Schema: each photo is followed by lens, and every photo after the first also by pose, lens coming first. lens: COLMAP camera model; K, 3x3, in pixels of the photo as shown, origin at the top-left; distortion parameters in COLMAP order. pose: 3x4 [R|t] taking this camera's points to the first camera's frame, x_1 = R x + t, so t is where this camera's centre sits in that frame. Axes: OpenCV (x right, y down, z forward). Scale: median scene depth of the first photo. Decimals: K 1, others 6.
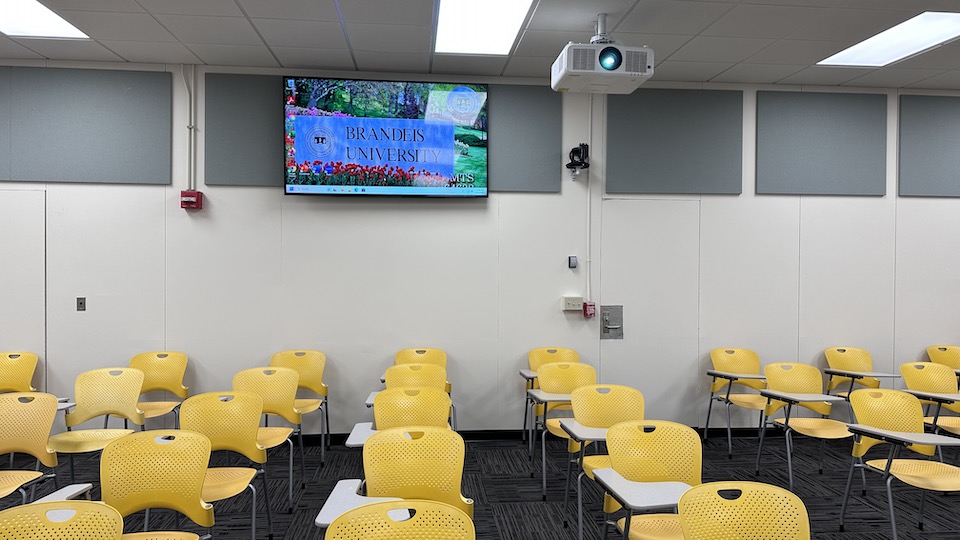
lens RADIAL K [[731.9, 0, 480.0], [0, 731.9, 270.0], [0, 0, 1]] dist [0.131167, -0.002899]
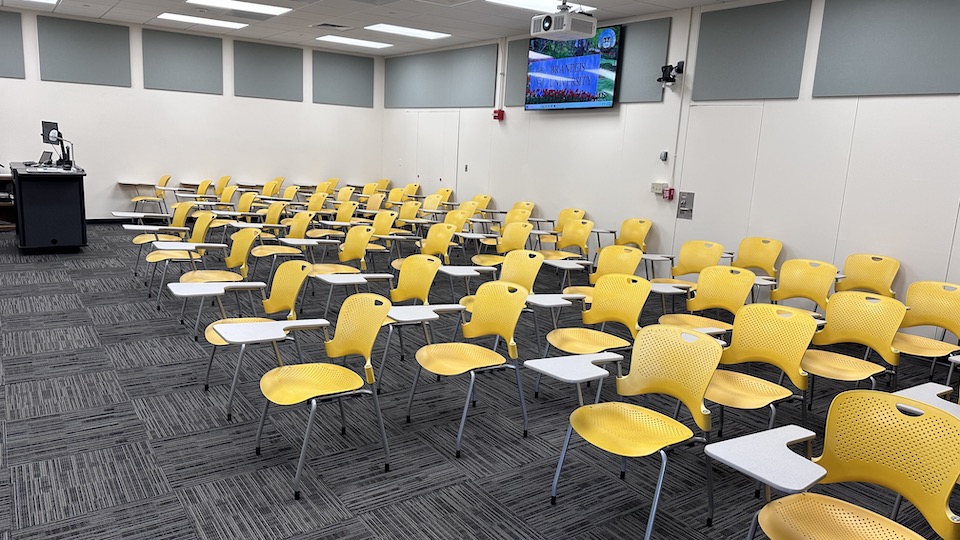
lens RADIAL K [[675.3, 0, 480.0], [0, 675.3, 270.0], [0, 0, 1]] dist [0.070402, -0.097803]
pose [[0.493913, 0.176302, -0.851450, 1.081478], [-0.060445, 0.983821, 0.168647, 0.004412], [0.867408, -0.031831, 0.496579, 0.110937]]
